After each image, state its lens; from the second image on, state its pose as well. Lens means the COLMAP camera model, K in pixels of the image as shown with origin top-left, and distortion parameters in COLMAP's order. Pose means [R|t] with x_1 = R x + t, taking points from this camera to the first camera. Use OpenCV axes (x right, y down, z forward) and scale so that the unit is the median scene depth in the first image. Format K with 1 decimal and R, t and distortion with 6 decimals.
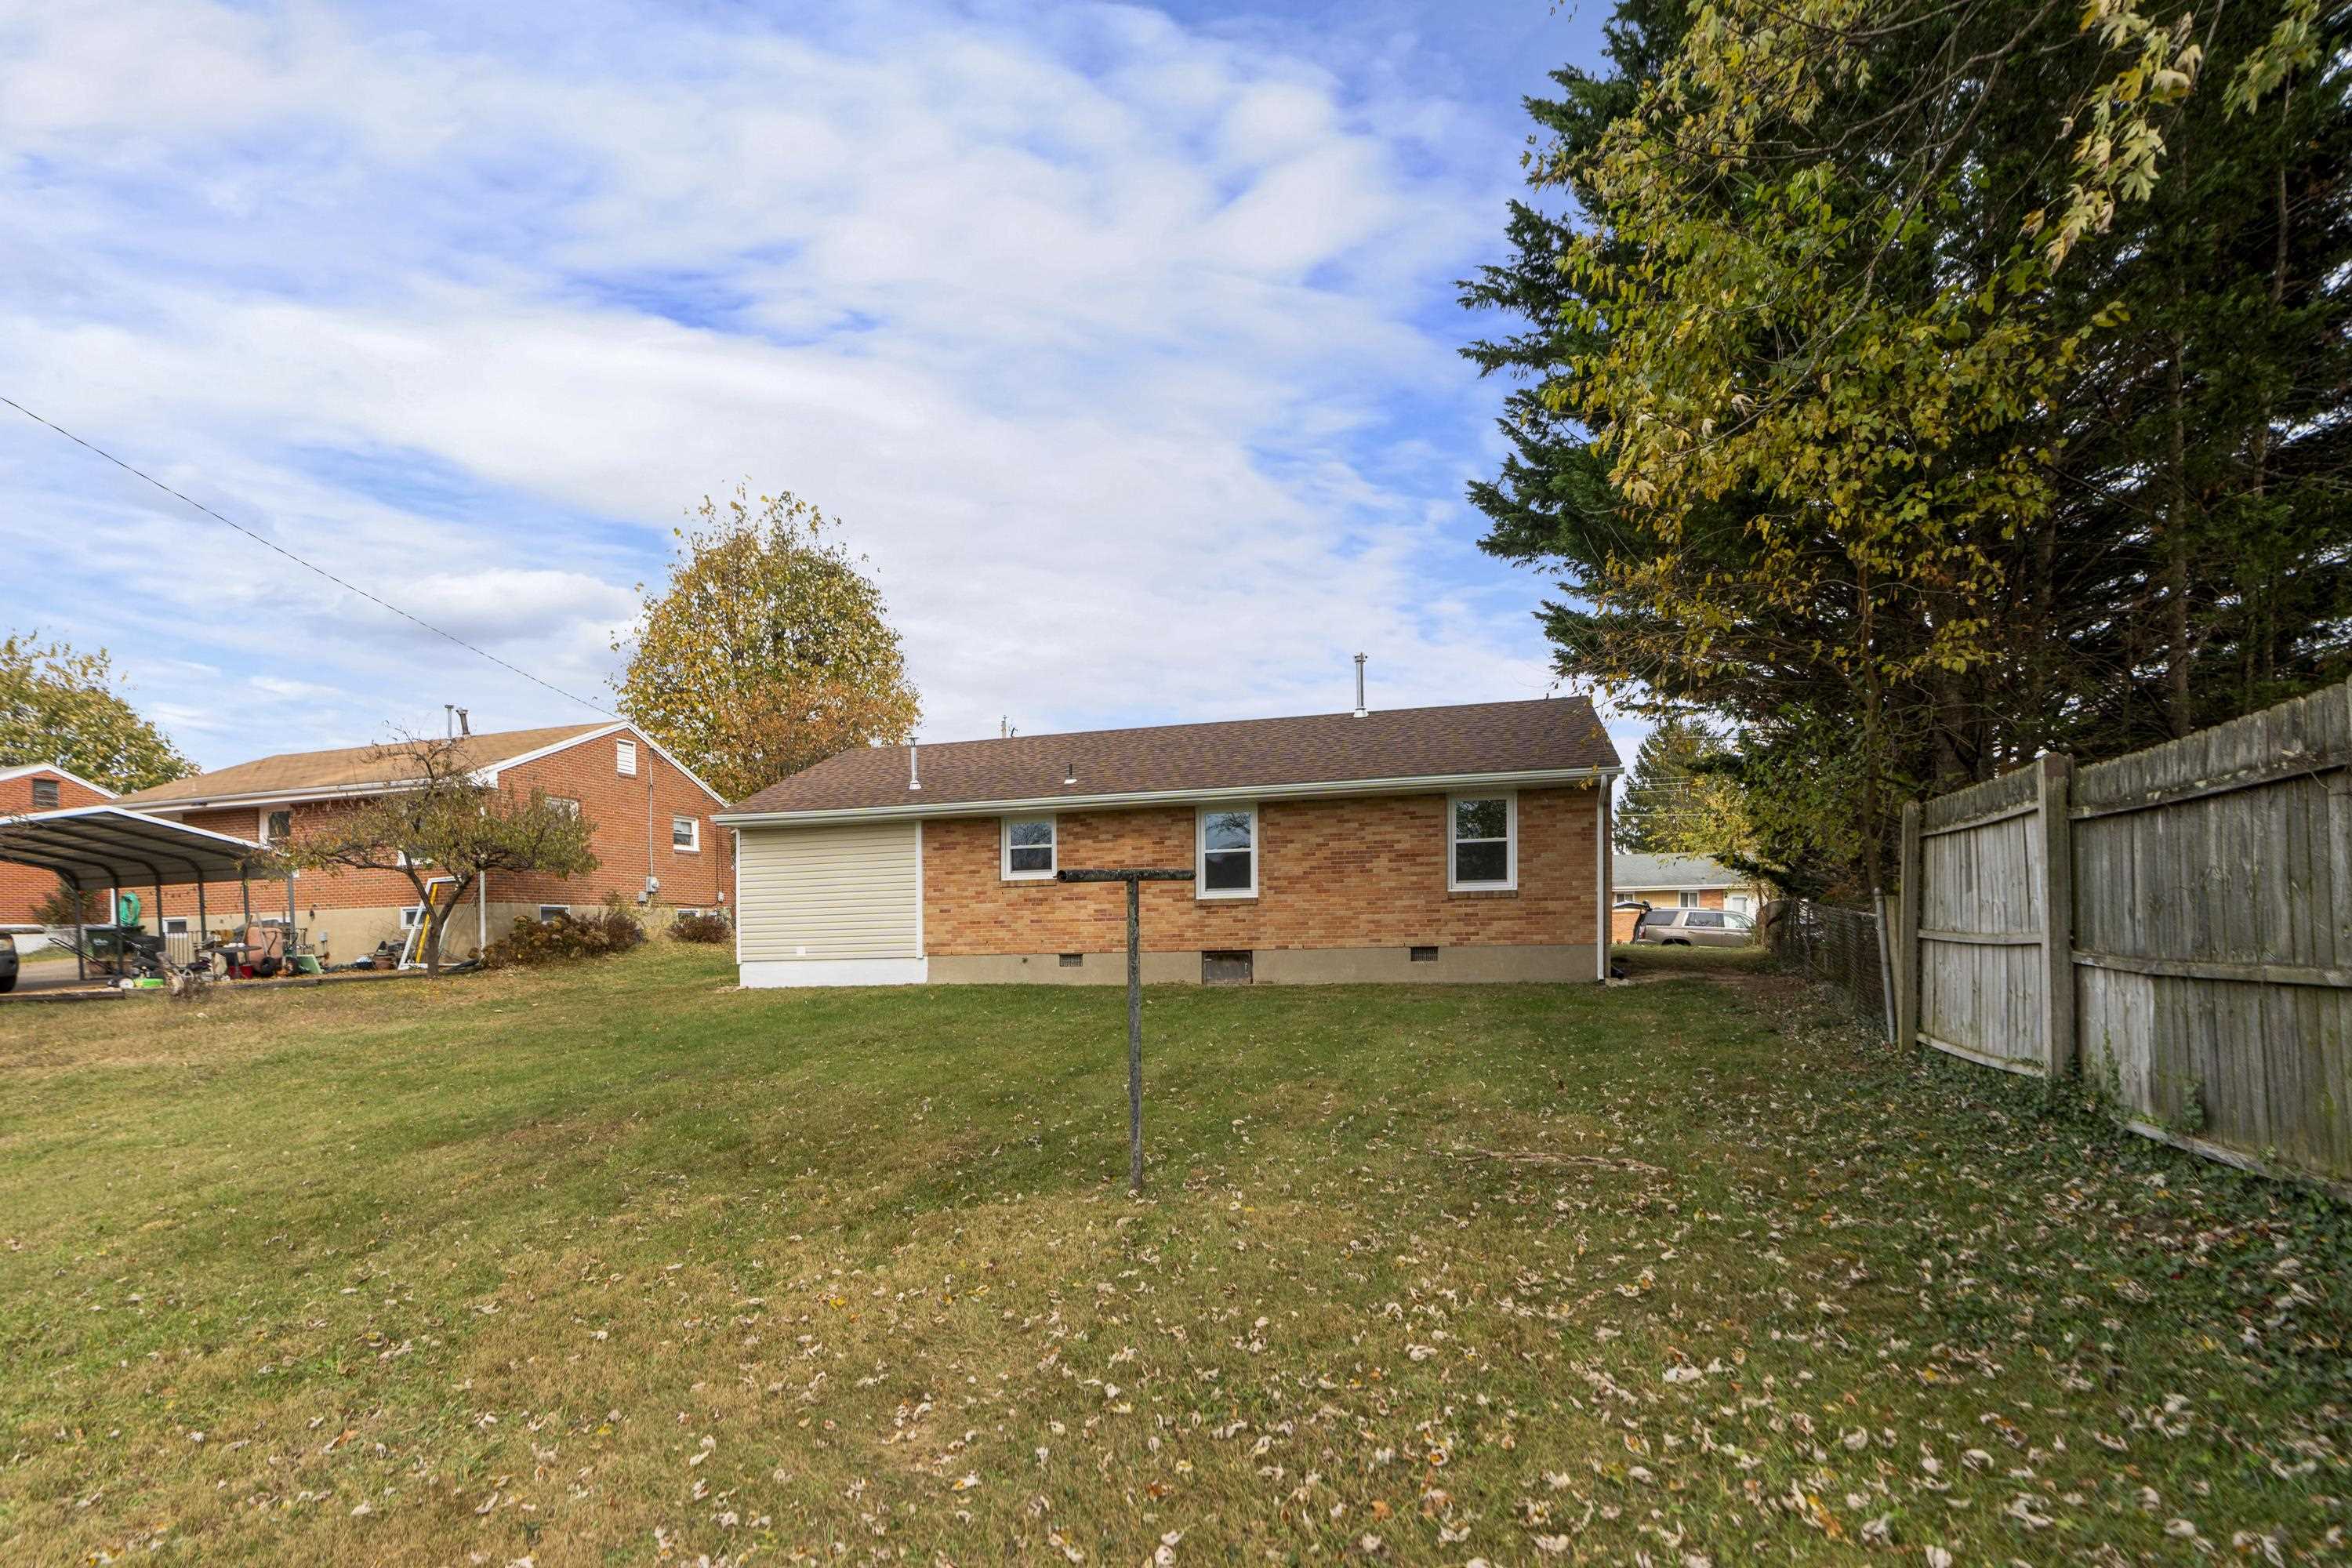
lens RADIAL K [[1079.9, 0, 1164.5], [0, 1079.9, 769.4], [0, 0, 1]] dist [-0.001919, 0.000768]
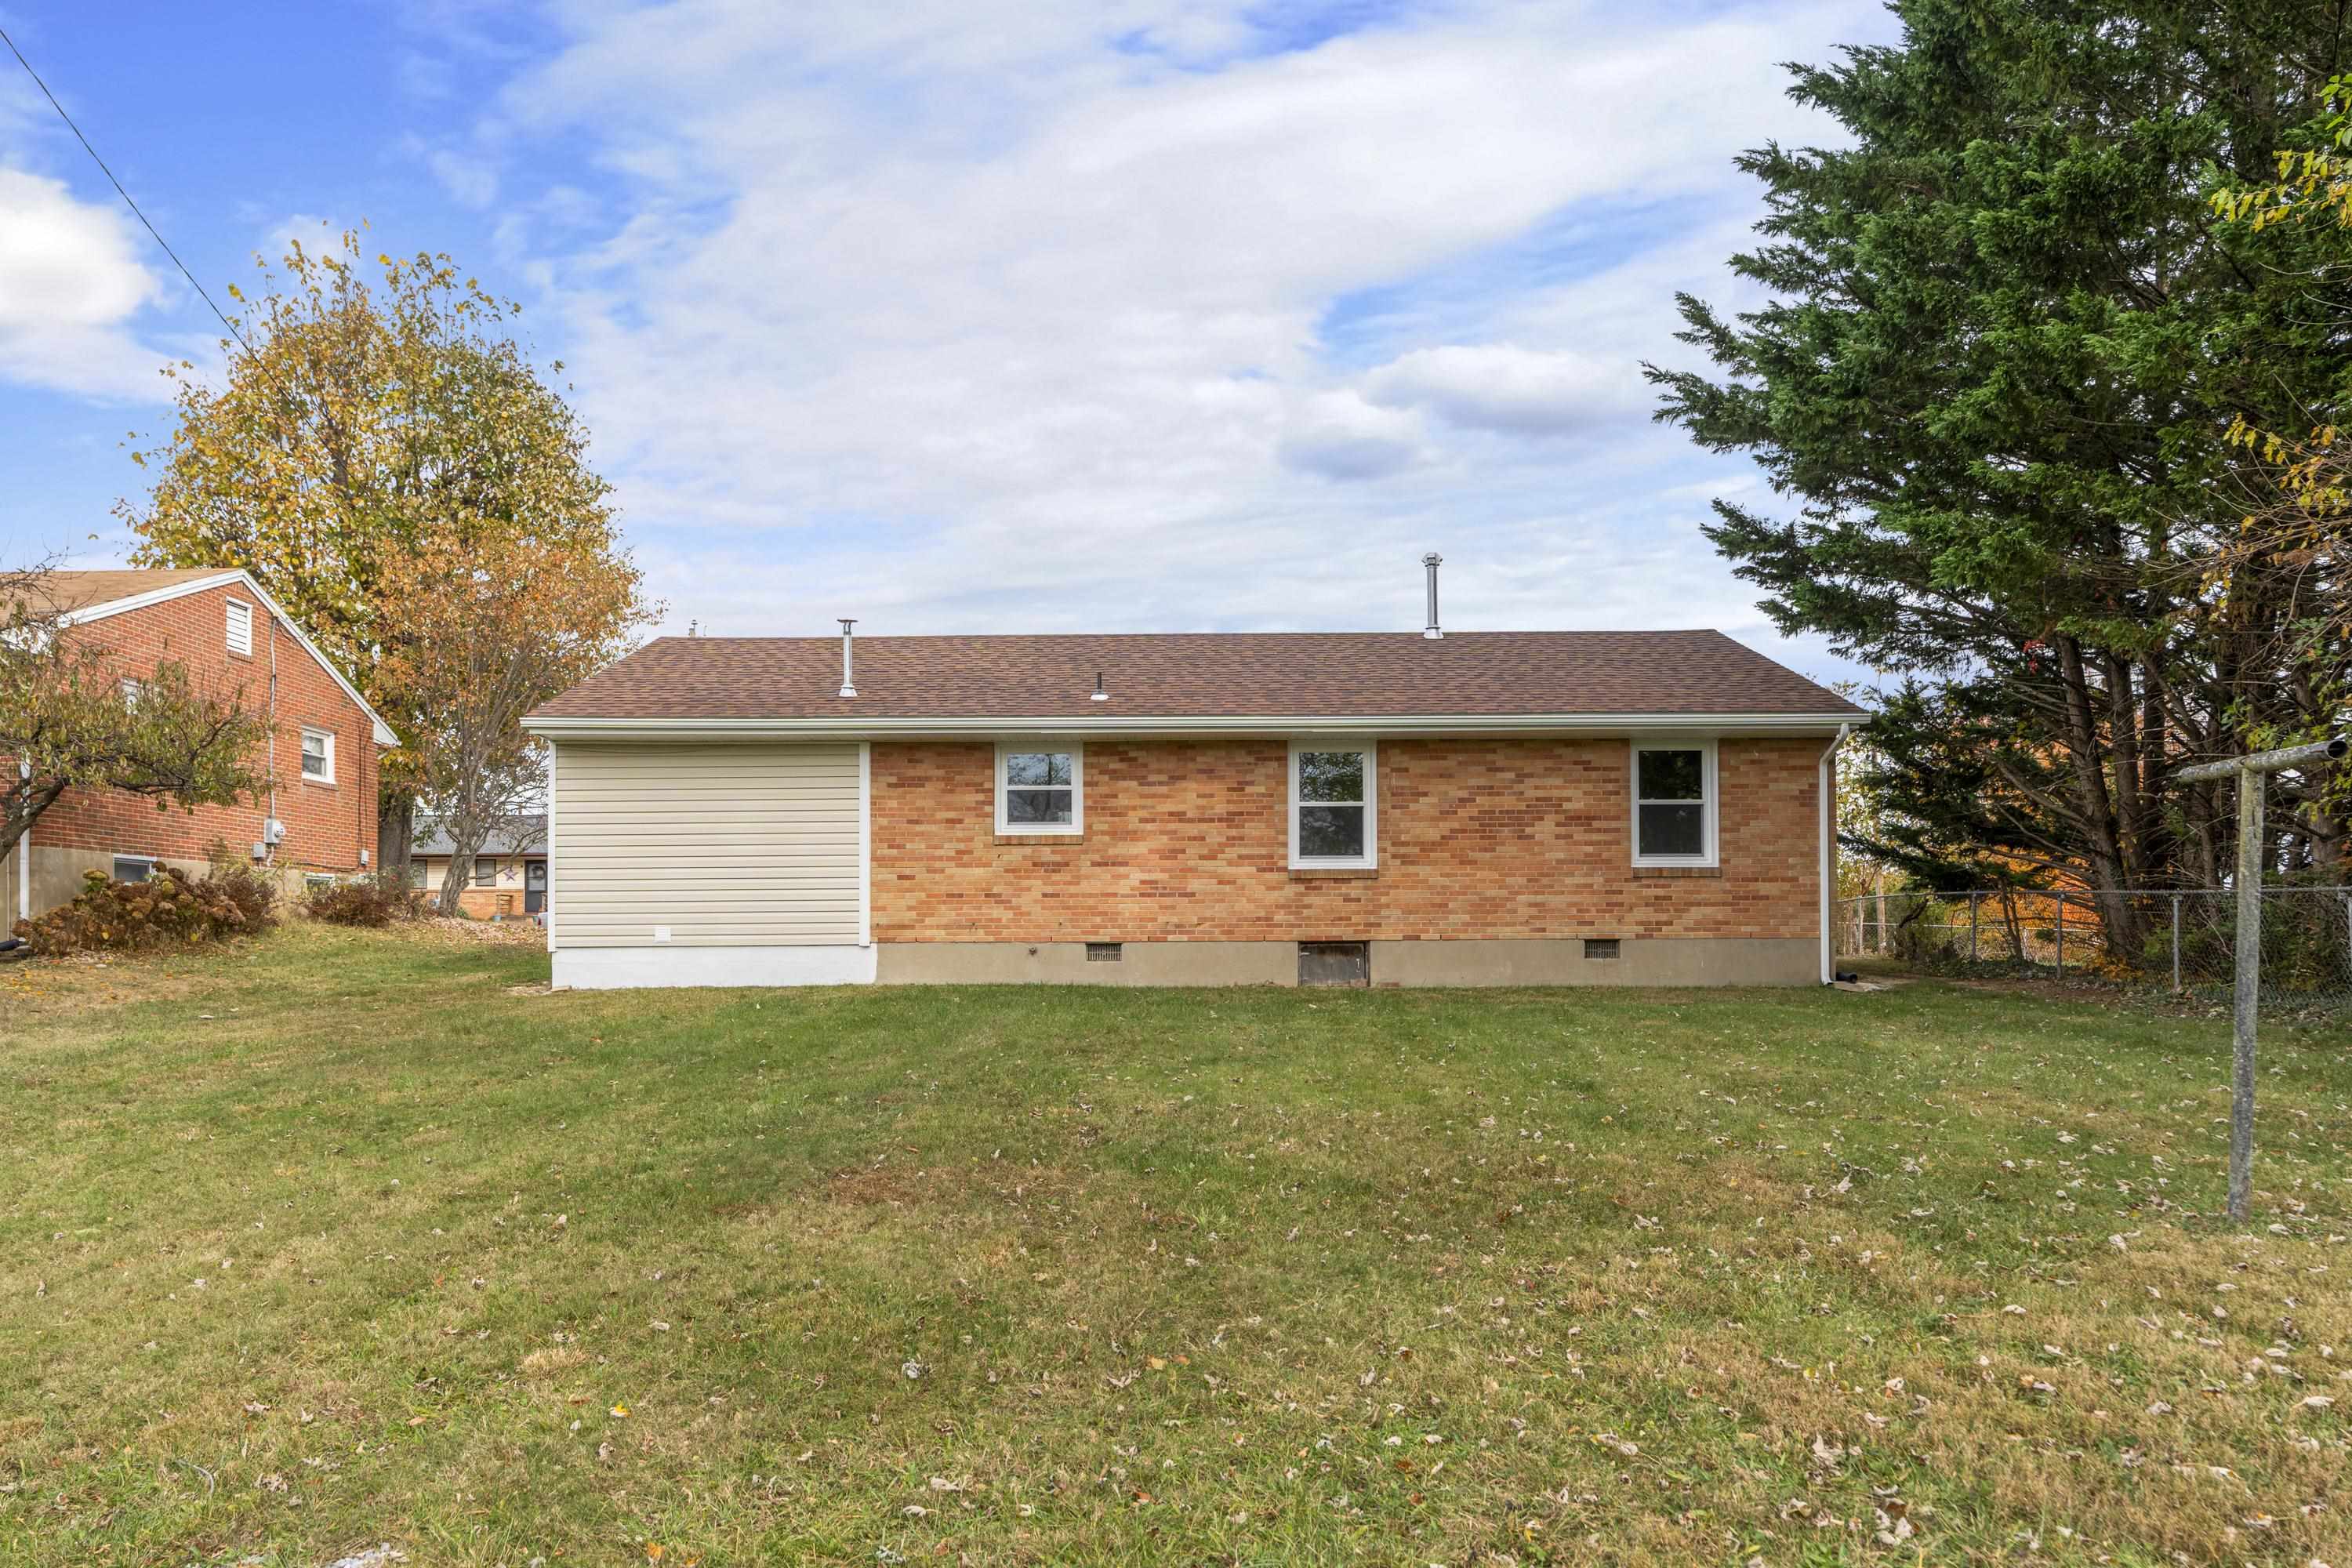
lens RADIAL K [[1438.8, 0, 1176.1], [0, 1438.8, 729.8], [0, 0, 1]] dist [-0.008356, -0.000070]
pose [[0.966324, 0.055143, 0.251352, -0.278533], [-0.055254, 0.998450, -0.006621, 0.036508], [-0.251327, -0.007490, 0.967873, 0.088126]]
